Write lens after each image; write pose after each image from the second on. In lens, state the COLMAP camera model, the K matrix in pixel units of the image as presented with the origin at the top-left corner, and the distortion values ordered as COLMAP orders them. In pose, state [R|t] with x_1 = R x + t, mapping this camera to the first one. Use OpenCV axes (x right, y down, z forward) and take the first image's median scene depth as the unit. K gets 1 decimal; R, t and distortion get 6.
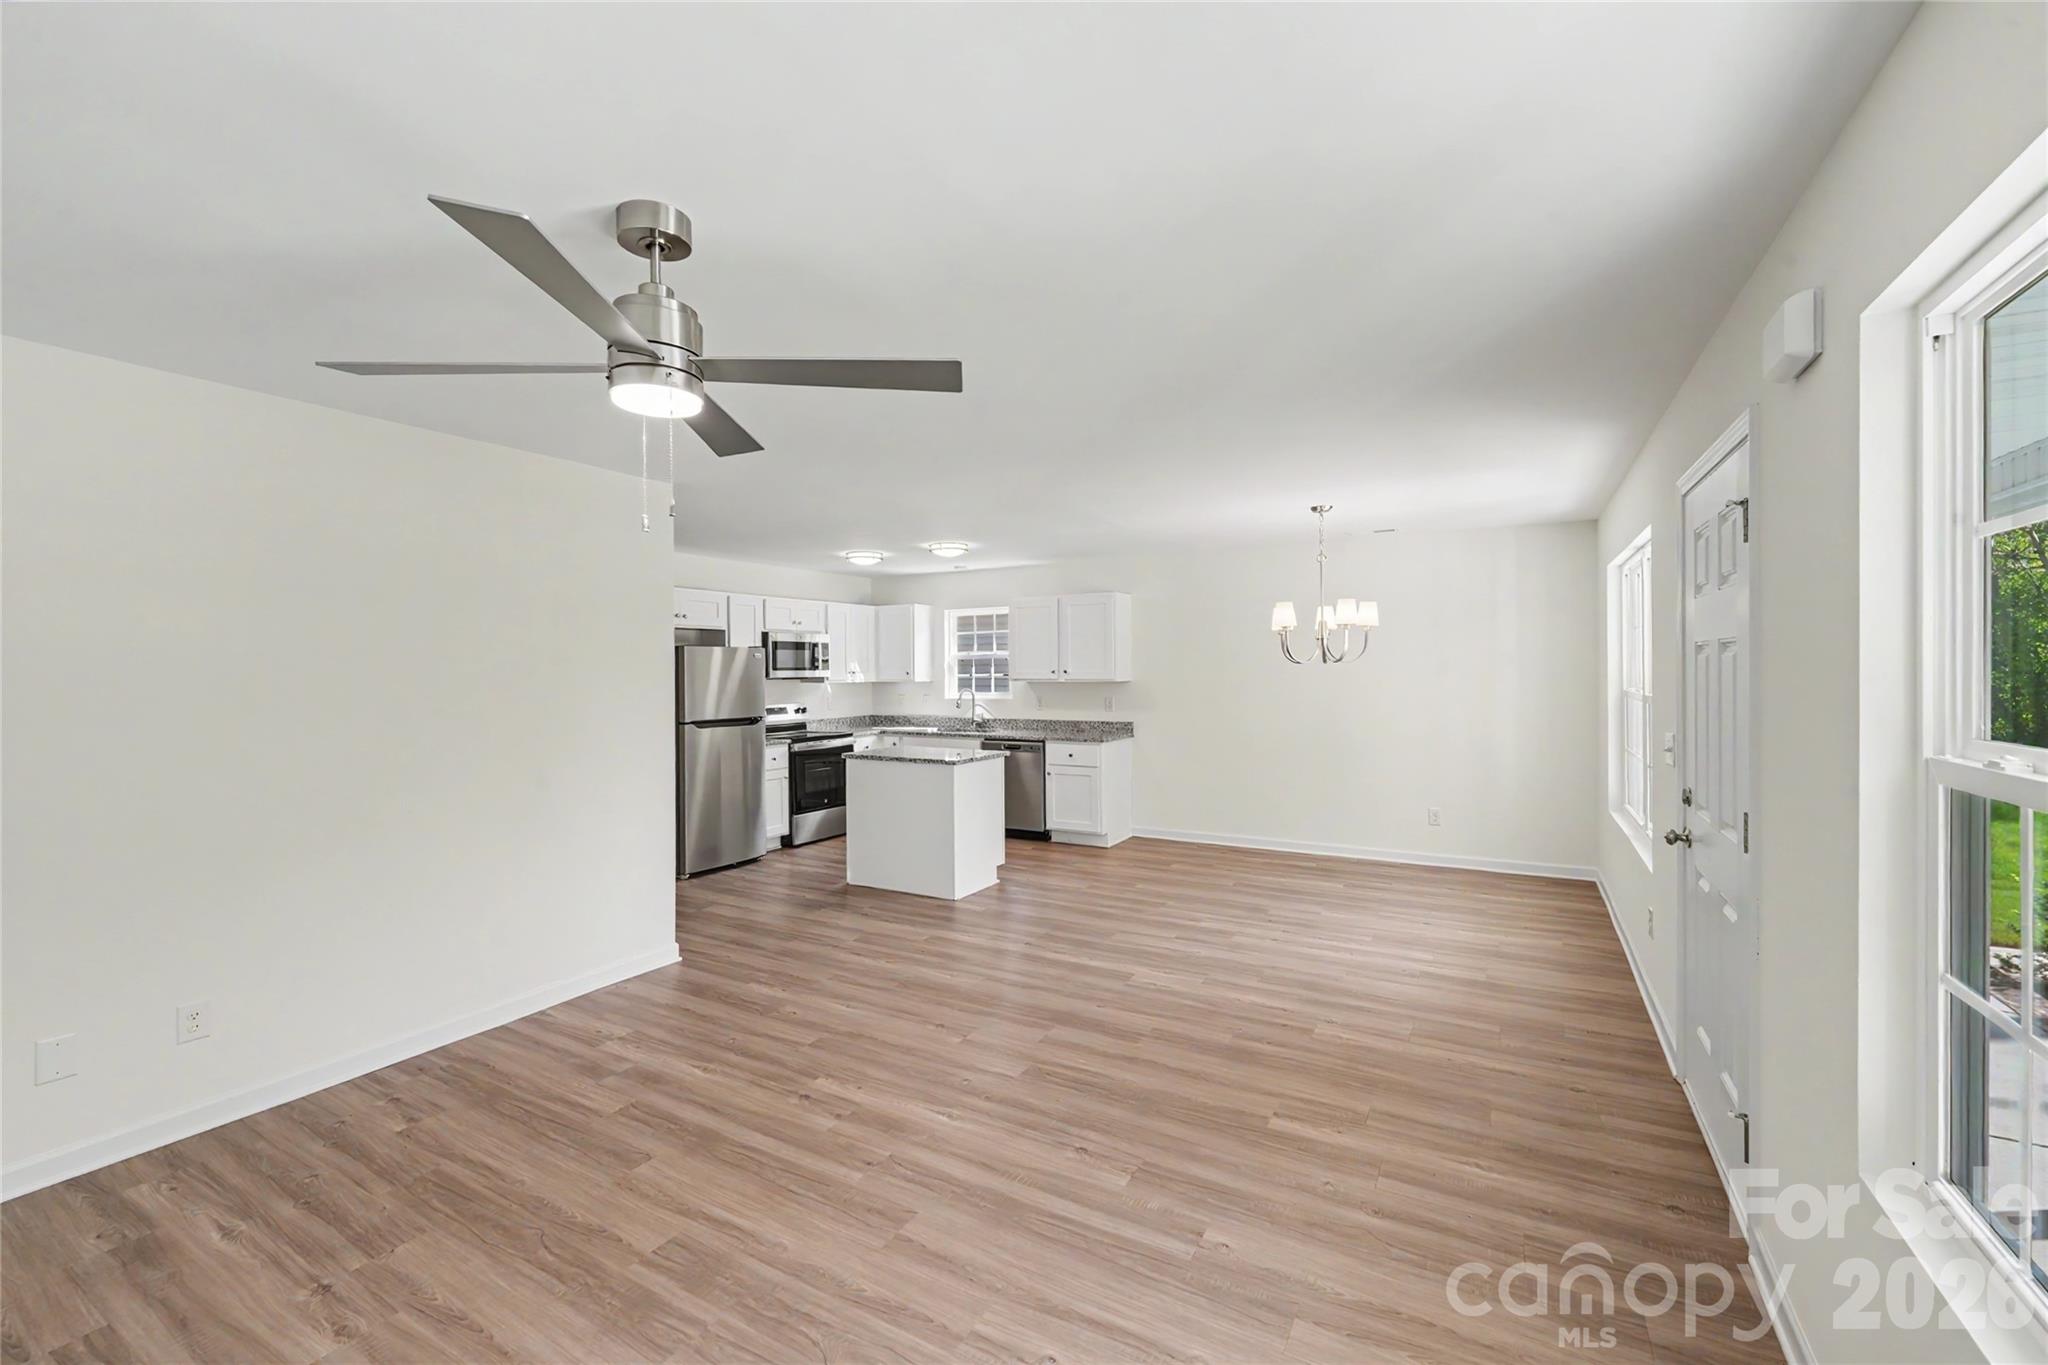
lens RADIAL K [[840.6, 0, 1007.6], [0, 840.6, 685.2], [0, 0, 1]] dist [0.000417, -0.000740]
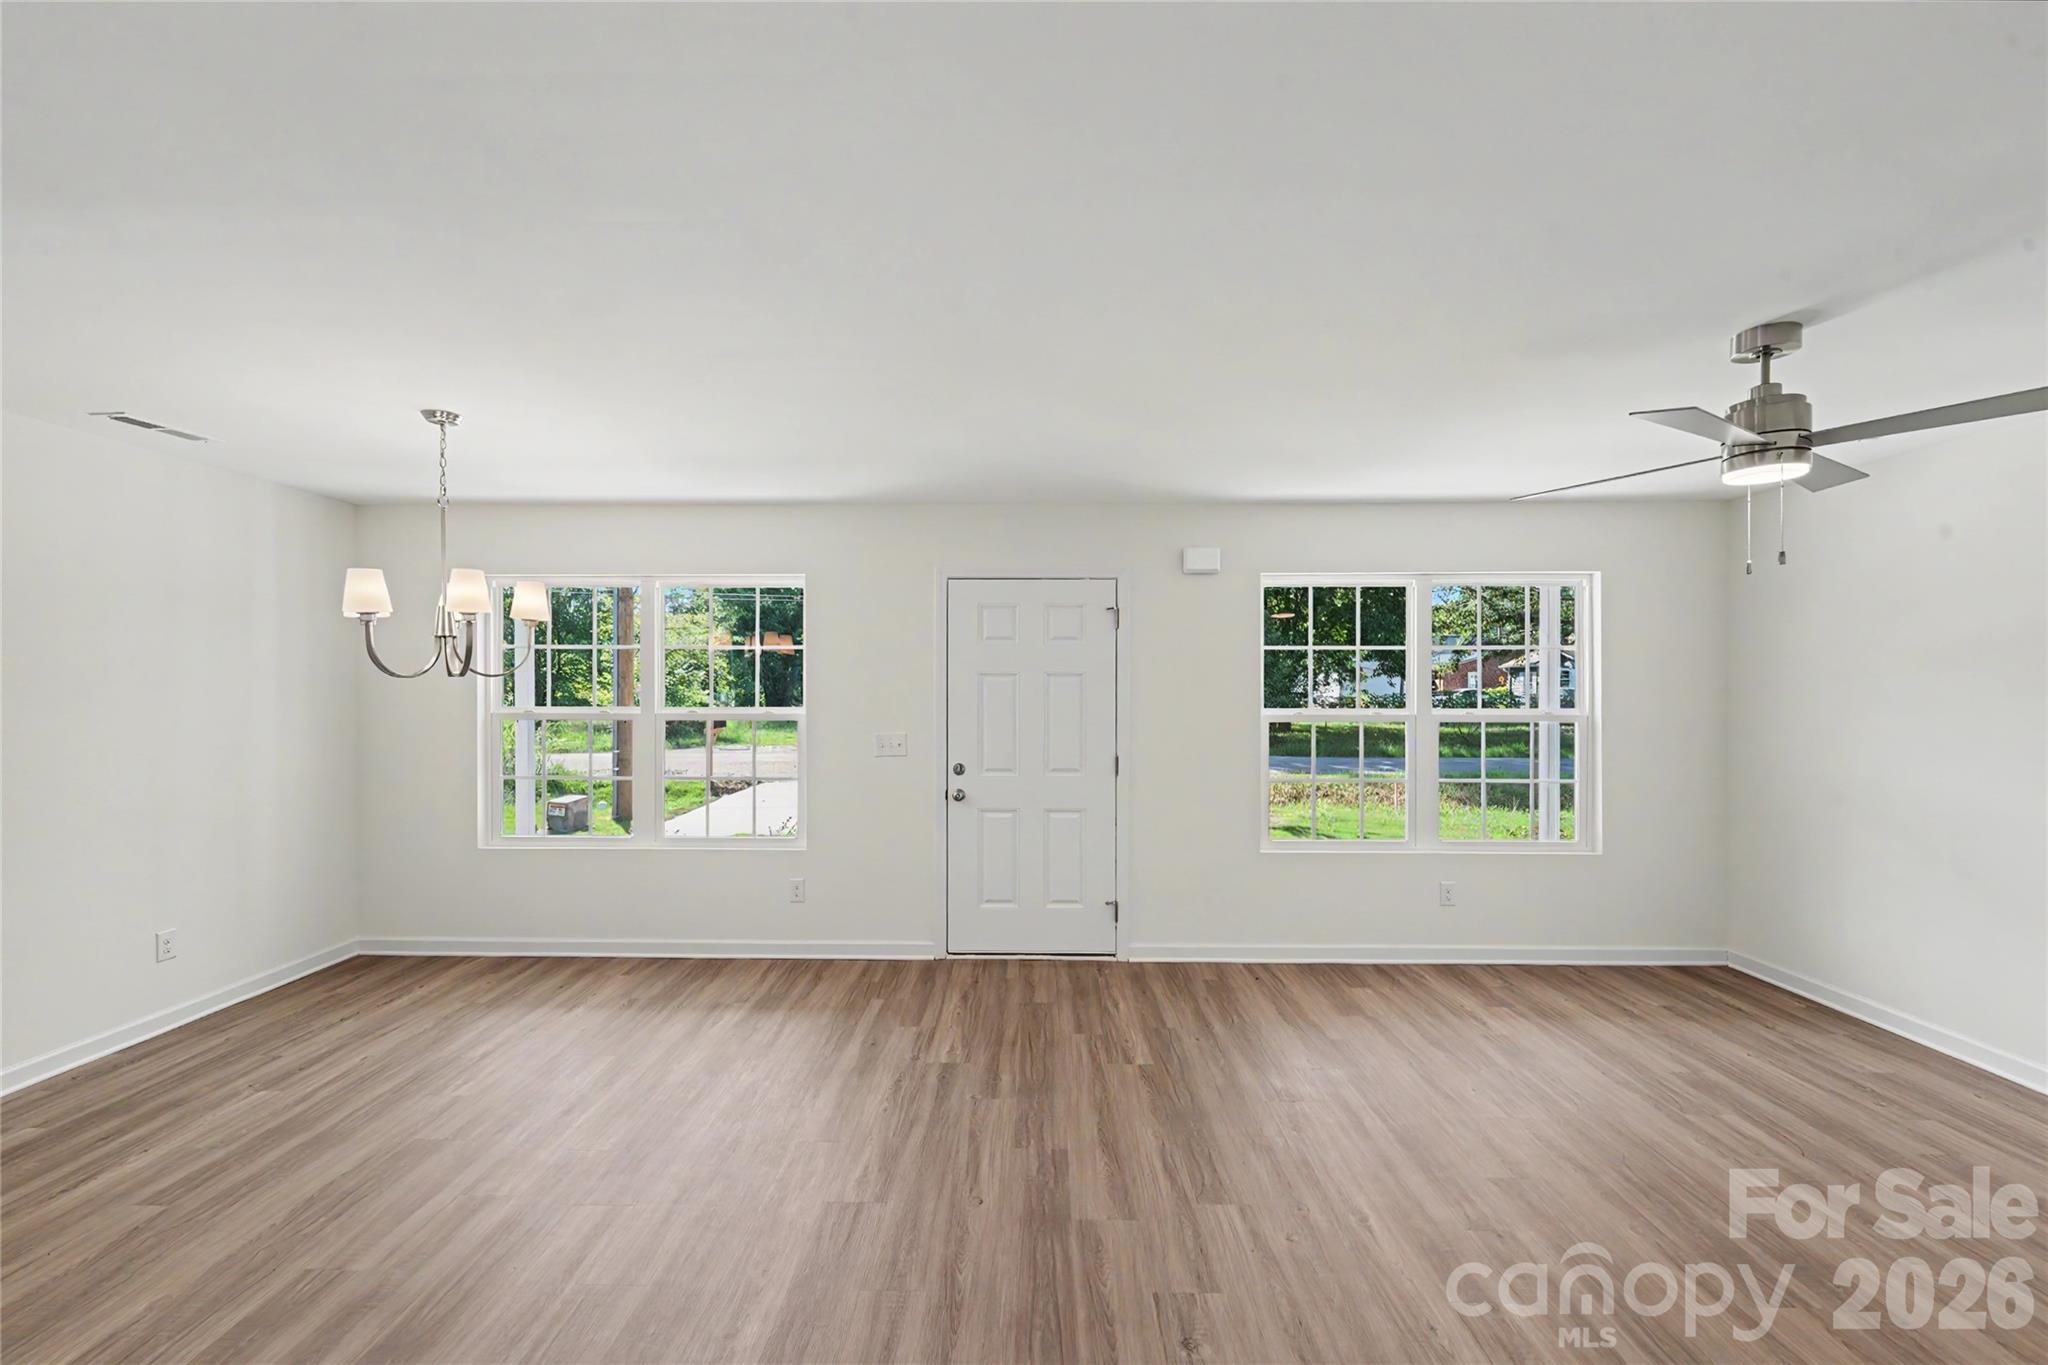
lens RADIAL K [[831.2, 0, 1024.5], [0, 831.2, 688.2], [0, 0, 1]] dist [-0.000204, -0.000331]
pose [[-0.499077, 0.002733, 0.866553, -0.257356], [0.018028, 0.999811, 0.007229, -0.011944], [-0.866370, 0.019230, -0.499032, 0.705819]]
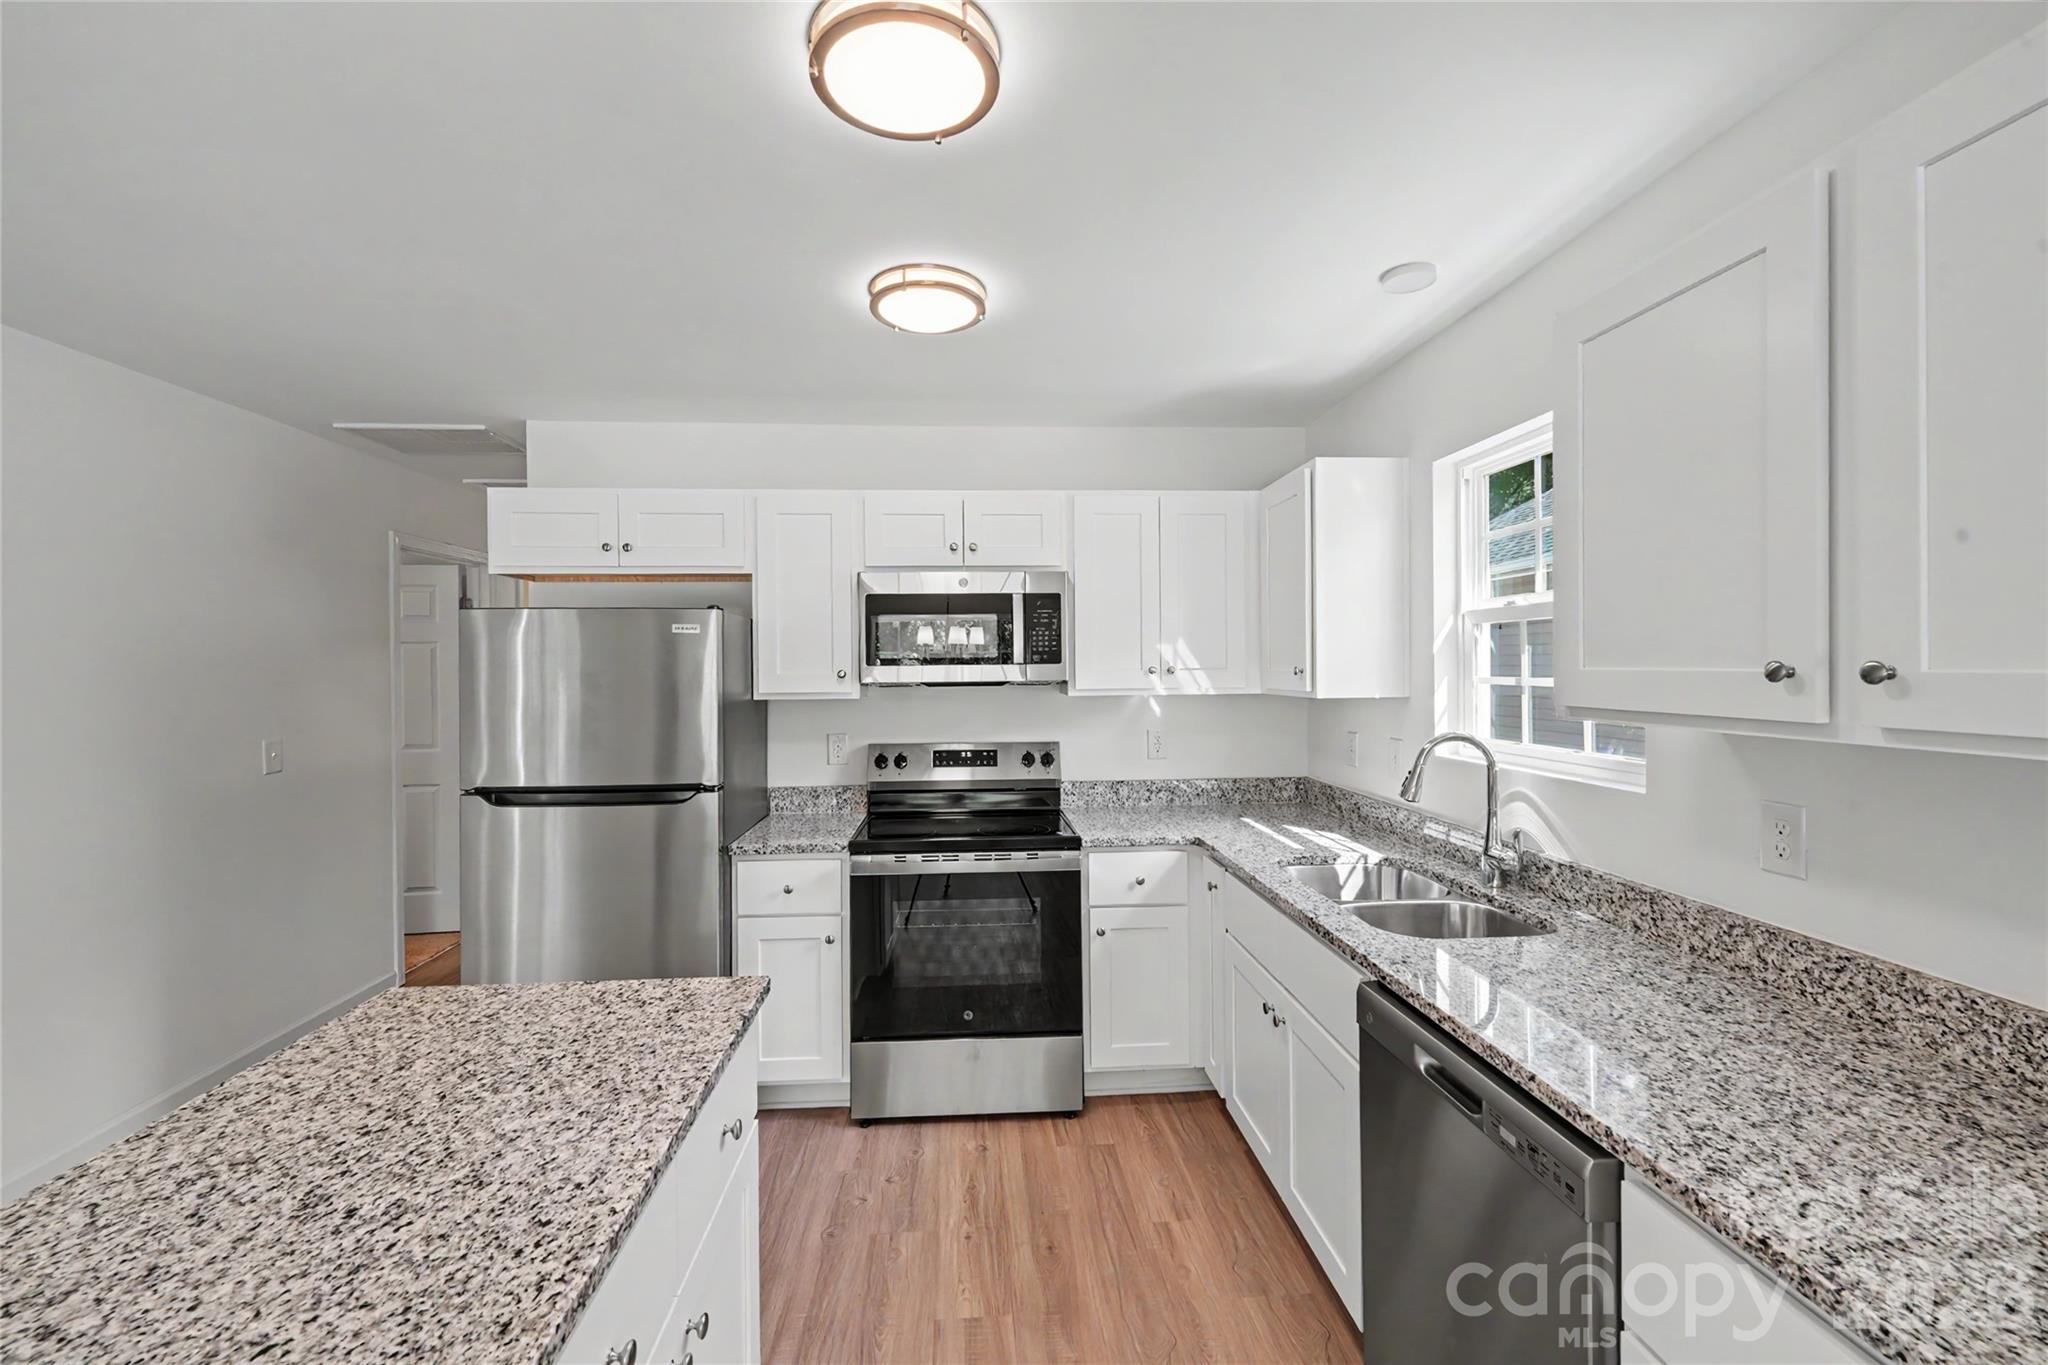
lens RADIAL K [[840.6, 0, 1008.7], [0, 840.6, 672.7], [0, 0, 1]] dist [0.000417, -0.000740]
pose [[0.566498, 0.007099, -0.824033, 0.109502], [-0.008647, 0.999959, 0.002669, -0.016931], [0.824018, 0.005614, 0.566536, 0.880256]]
